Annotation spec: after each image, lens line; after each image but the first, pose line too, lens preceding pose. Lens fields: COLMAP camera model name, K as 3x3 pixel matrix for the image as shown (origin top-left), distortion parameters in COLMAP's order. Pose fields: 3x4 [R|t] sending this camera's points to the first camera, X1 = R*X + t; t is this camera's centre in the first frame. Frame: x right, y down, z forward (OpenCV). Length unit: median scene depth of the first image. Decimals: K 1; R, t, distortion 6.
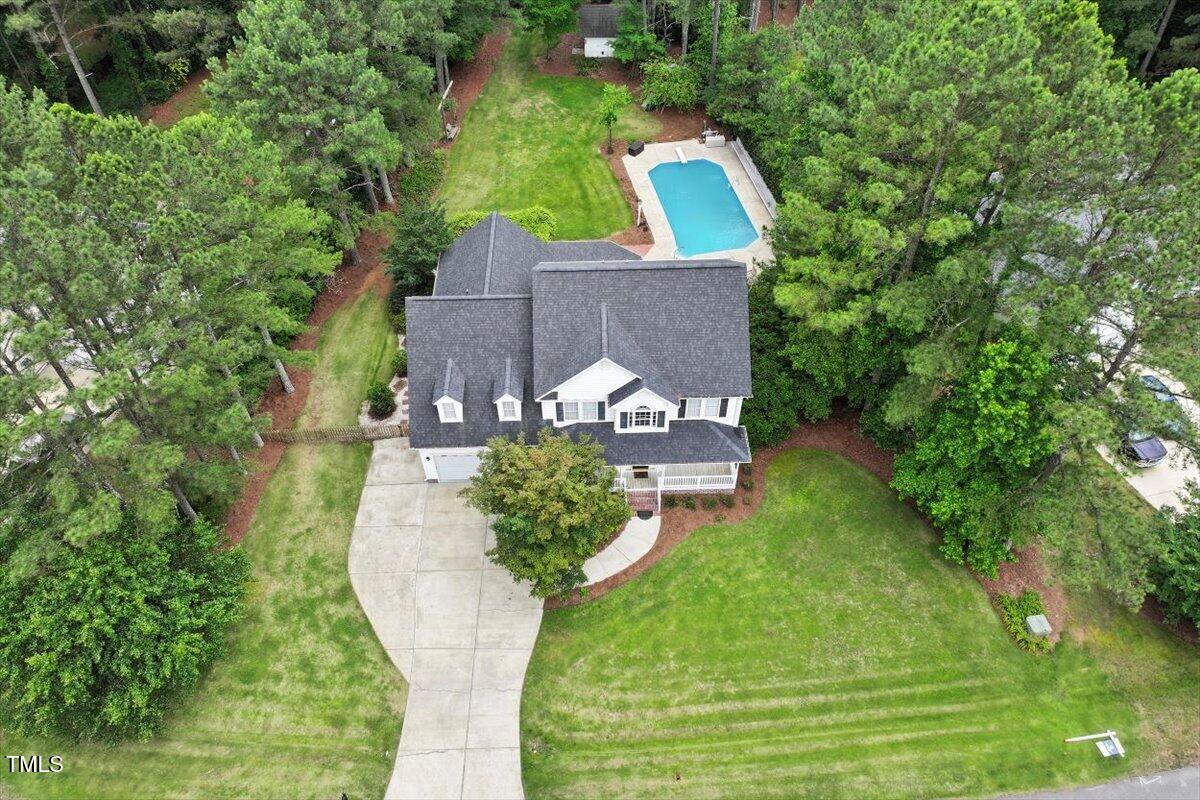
lens RADIAL K [[829.2, 0, 599.1], [0, 829.2, 375.2], [0, 0, 1]] dist [-0.011167, 0.023526]
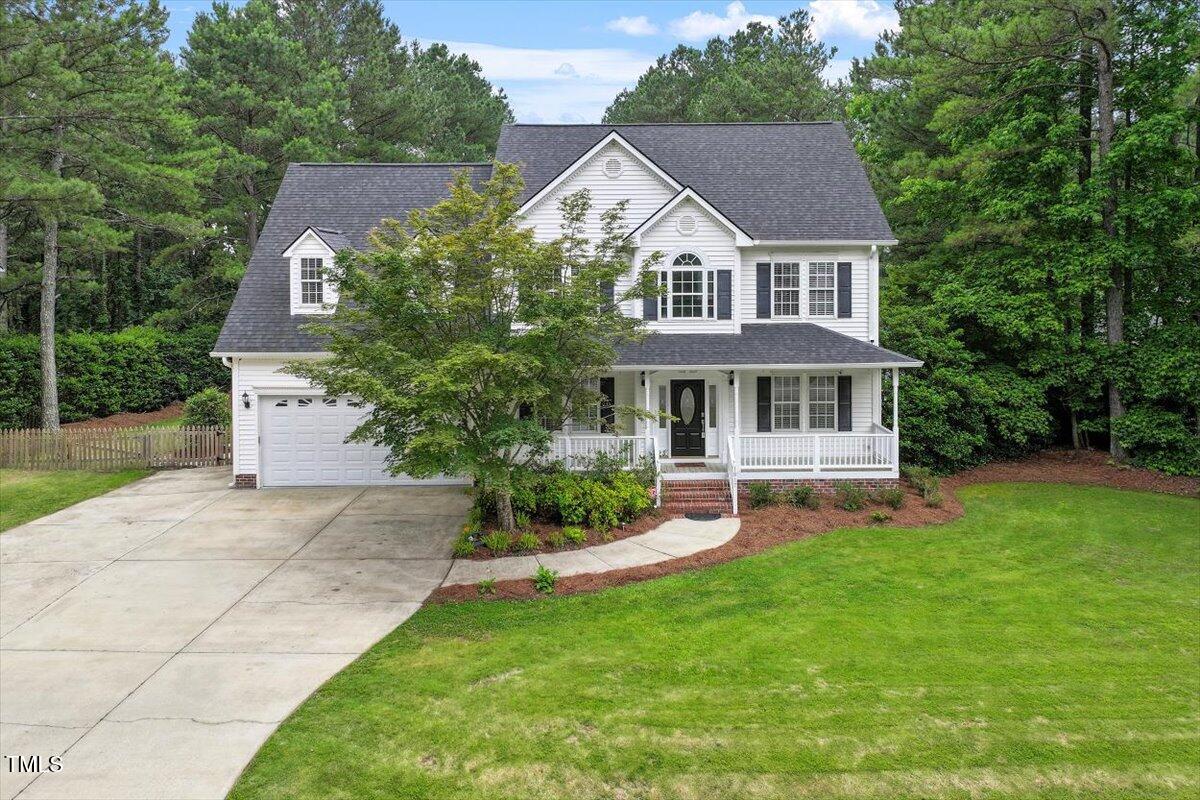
lens RADIAL K [[877.1, 0, 618.4], [0, 877.1, 291.1], [0, 0, 1]] dist [-0.005069, 0.008063]
pose [[0.999849, 0.002574, -0.017211, 0.019564], [-0.014072, 0.701427, -0.712602, 0.435119], [0.010238, 0.712737, 0.701357, 0.626391]]
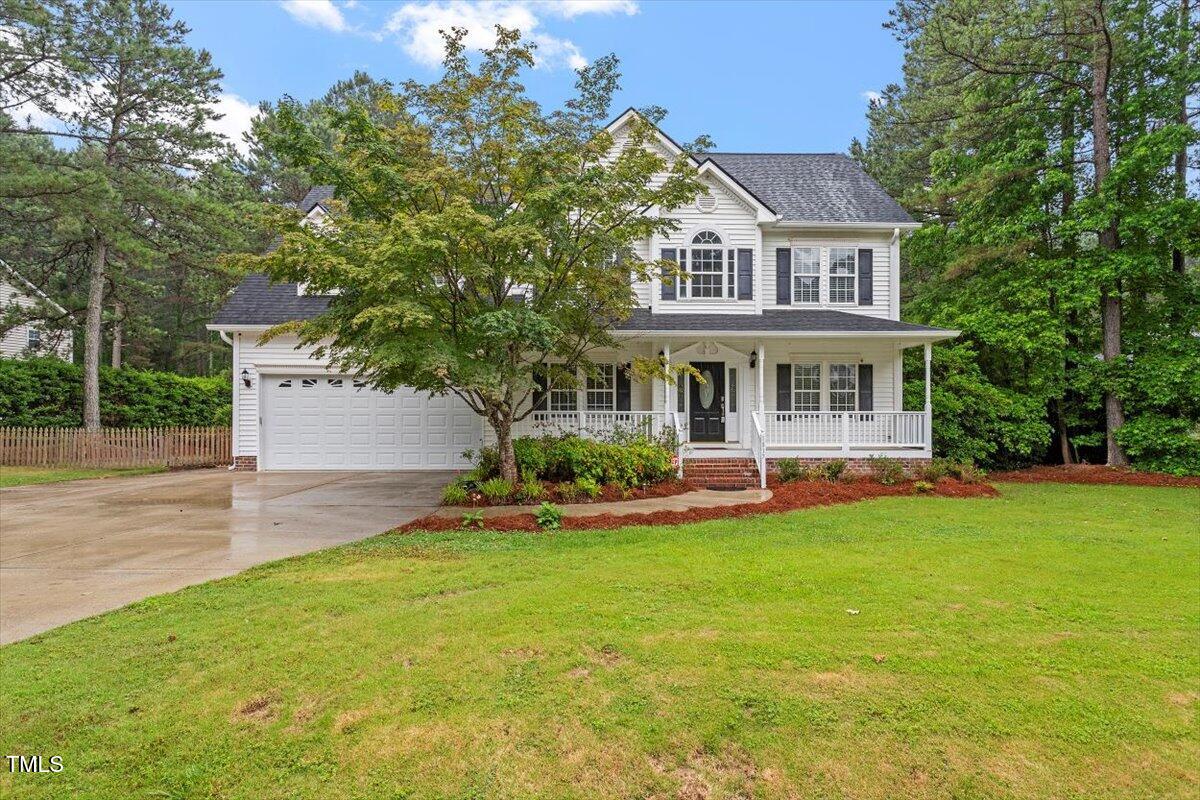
lens RADIAL K [[639.6, 0, 626.4], [0, 639.6, 409.8], [0, 0, 1]] dist [-0.004059, 0.003399]
pose [[0.999891, 0.009618, -0.011238, 0.009754], [-0.014779, 0.680519, -0.732582, 0.386816], [0.000602, 0.732668, 0.680586, 0.805863]]
